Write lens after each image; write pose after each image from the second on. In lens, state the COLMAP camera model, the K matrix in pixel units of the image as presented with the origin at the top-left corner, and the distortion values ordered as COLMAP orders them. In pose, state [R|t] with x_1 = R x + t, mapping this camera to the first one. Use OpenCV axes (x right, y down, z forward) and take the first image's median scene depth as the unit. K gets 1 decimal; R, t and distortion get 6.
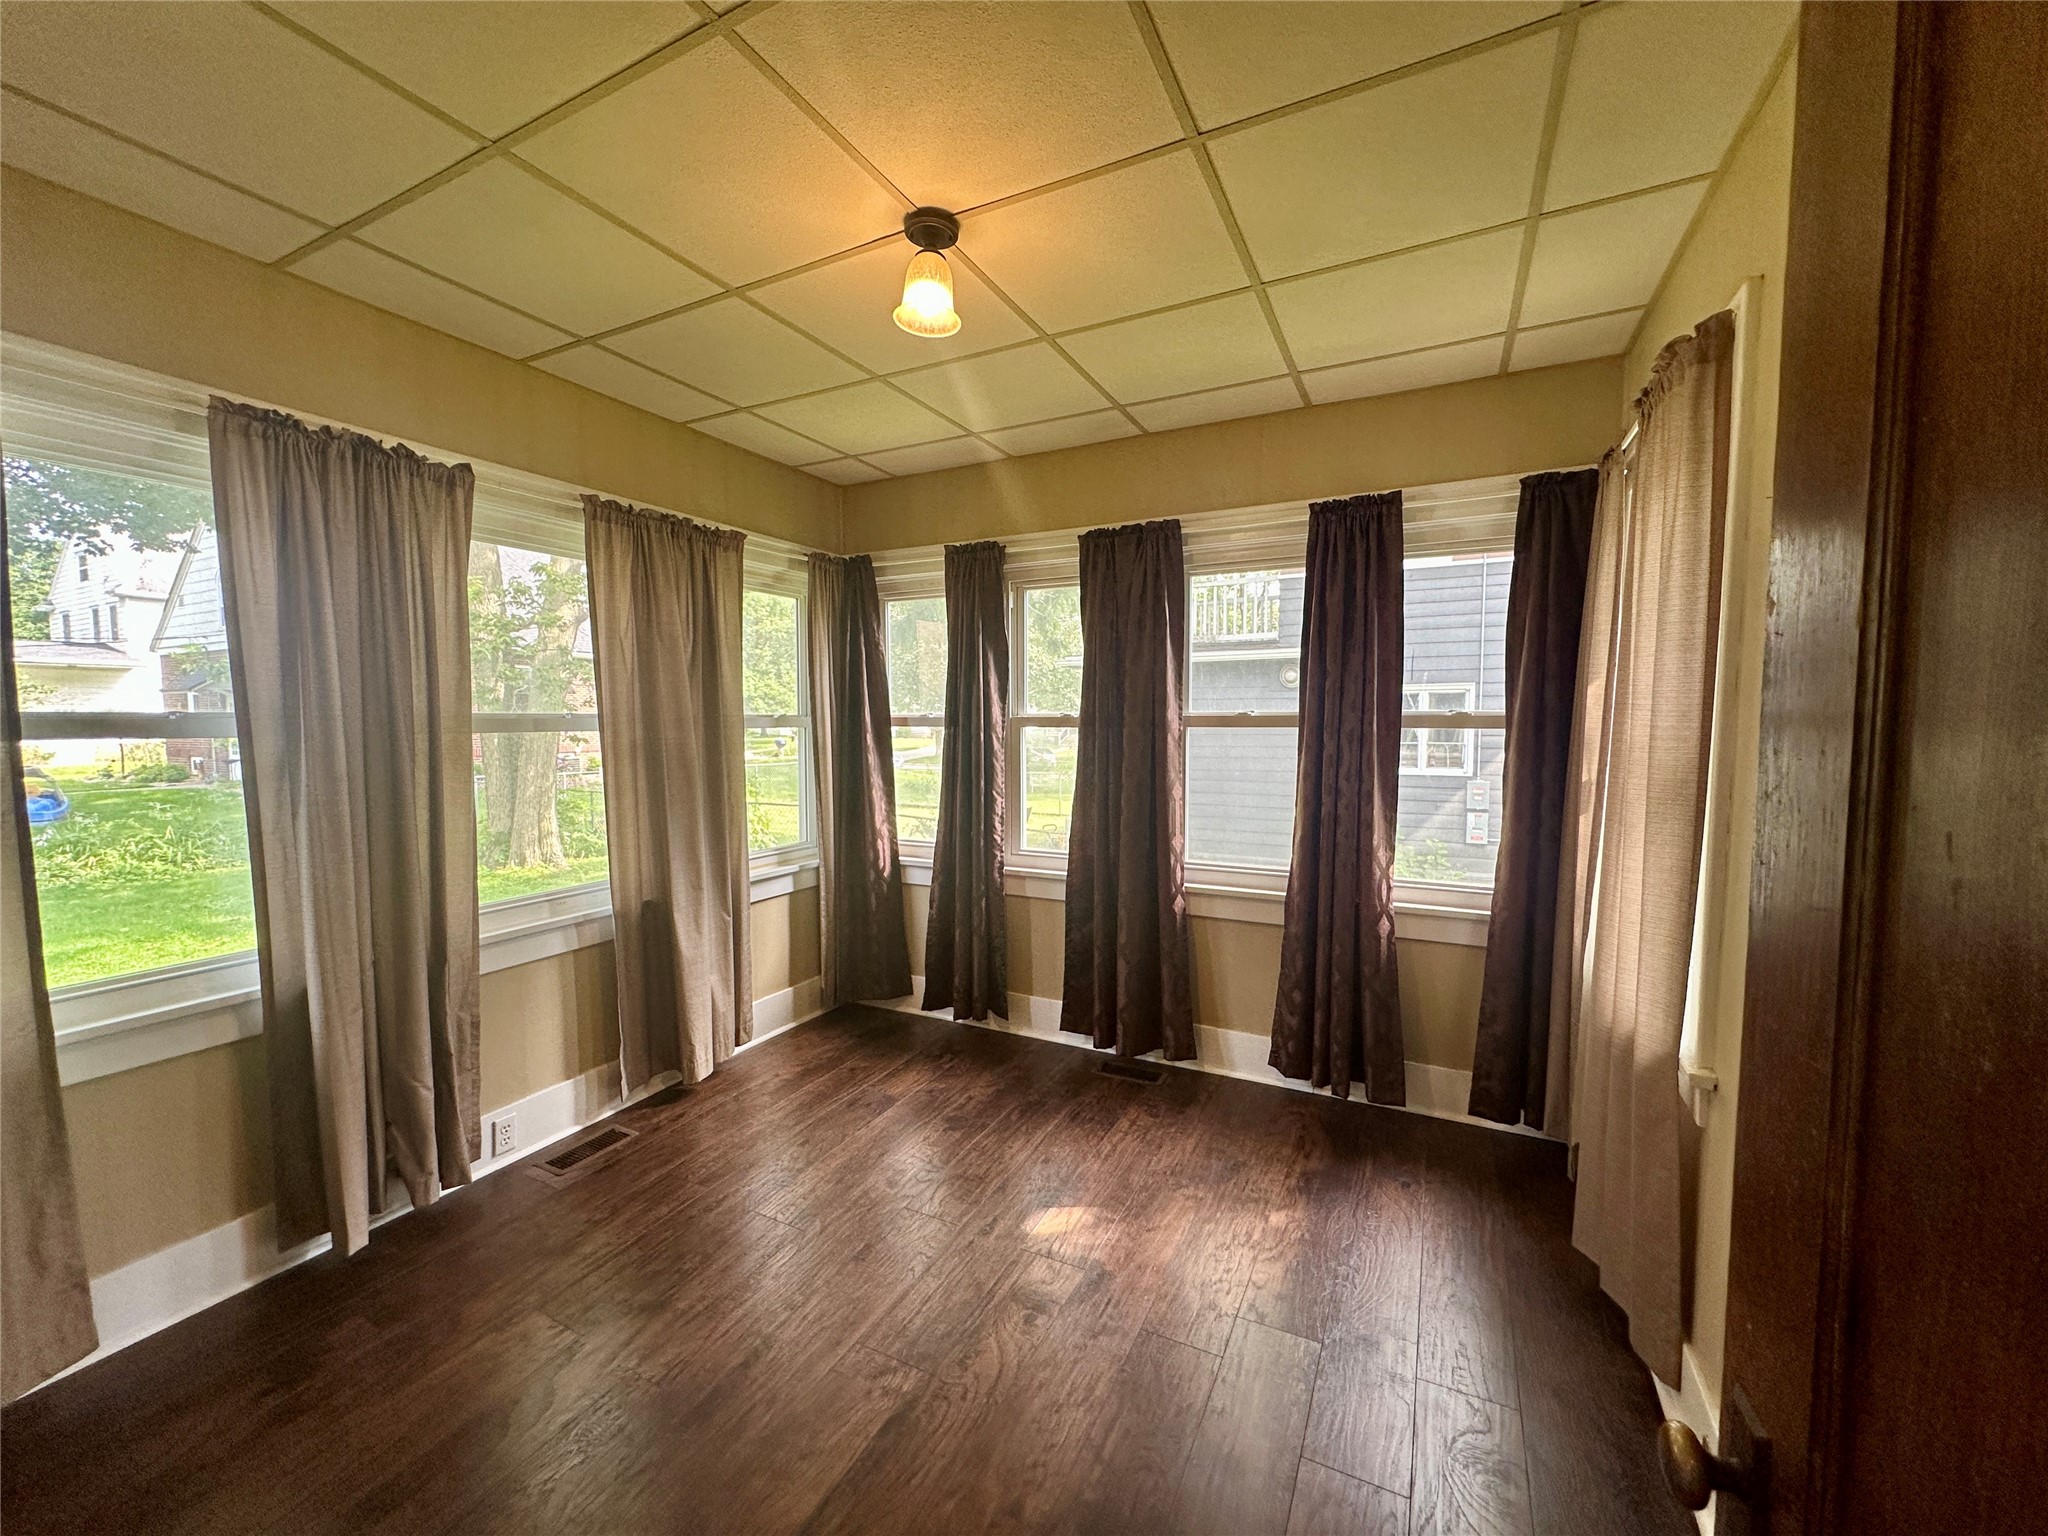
lens RADIAL K [[817.5, 0, 1023.8], [0, 817.5, 770.5], [0, 0, 1]] dist [-0.001438, 0.000377]
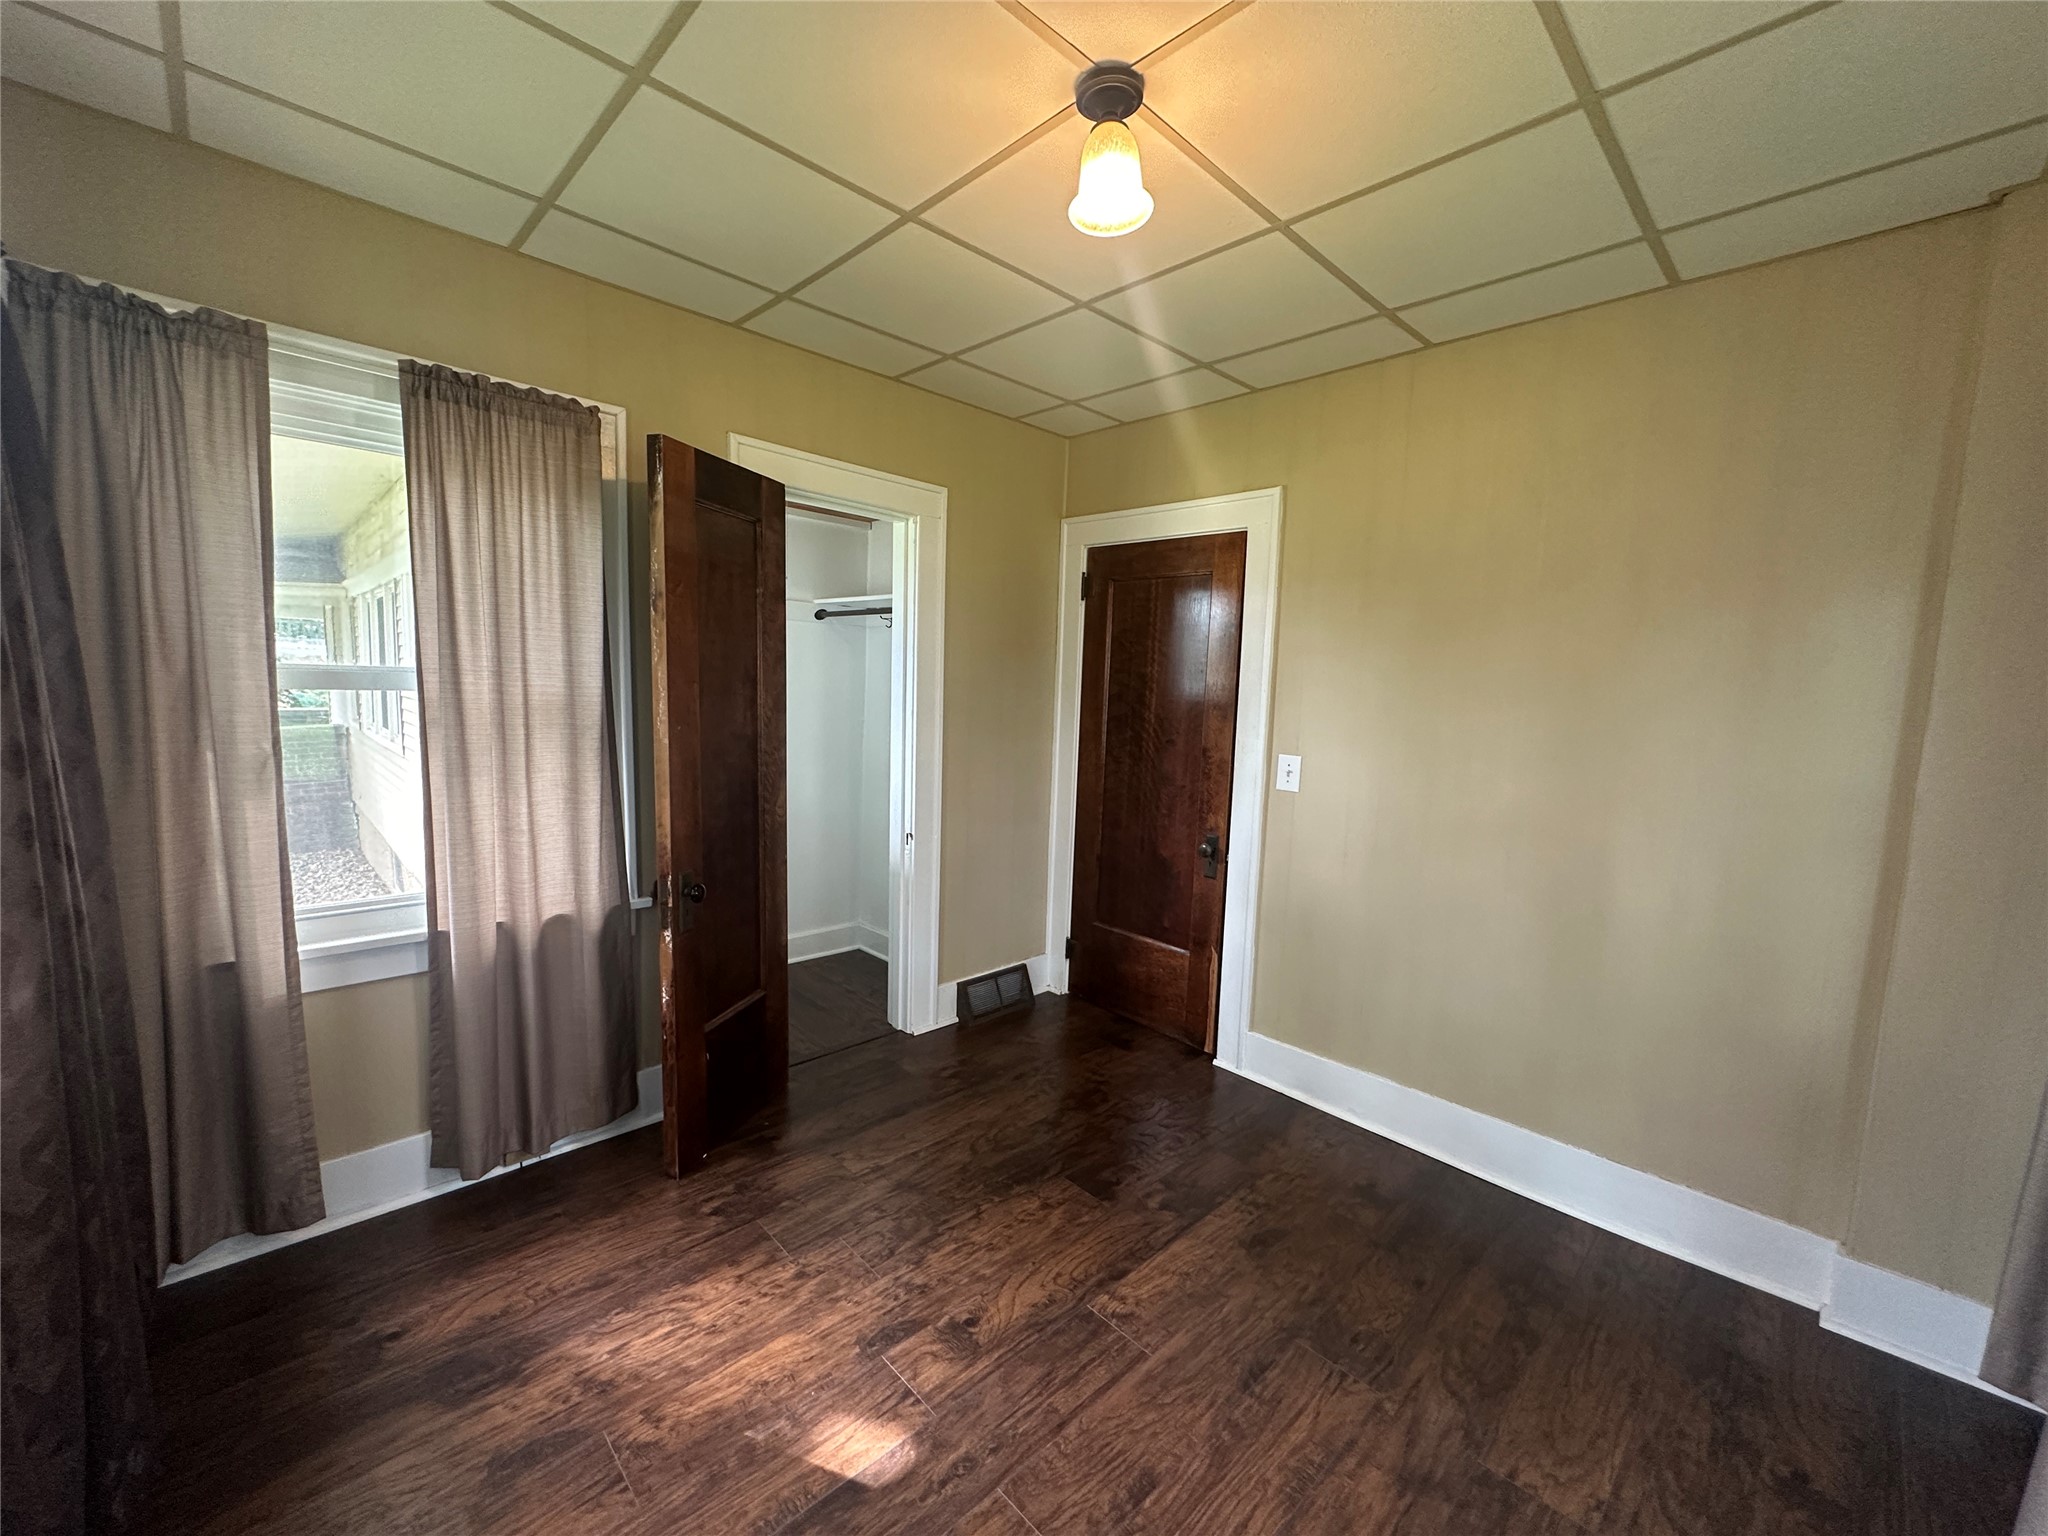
lens RADIAL K [[836.5, 0, 1024.0], [0, 836.5, 768.0], [0, 0, 1]] dist [-0.001618, 0.000139]
pose [[0.955756, 0.047669, -0.290273, 0.101511], [-0.038117, 0.998532, 0.038477, -0.012678], [0.291681, -0.025710, 0.956170, 0.196119]]
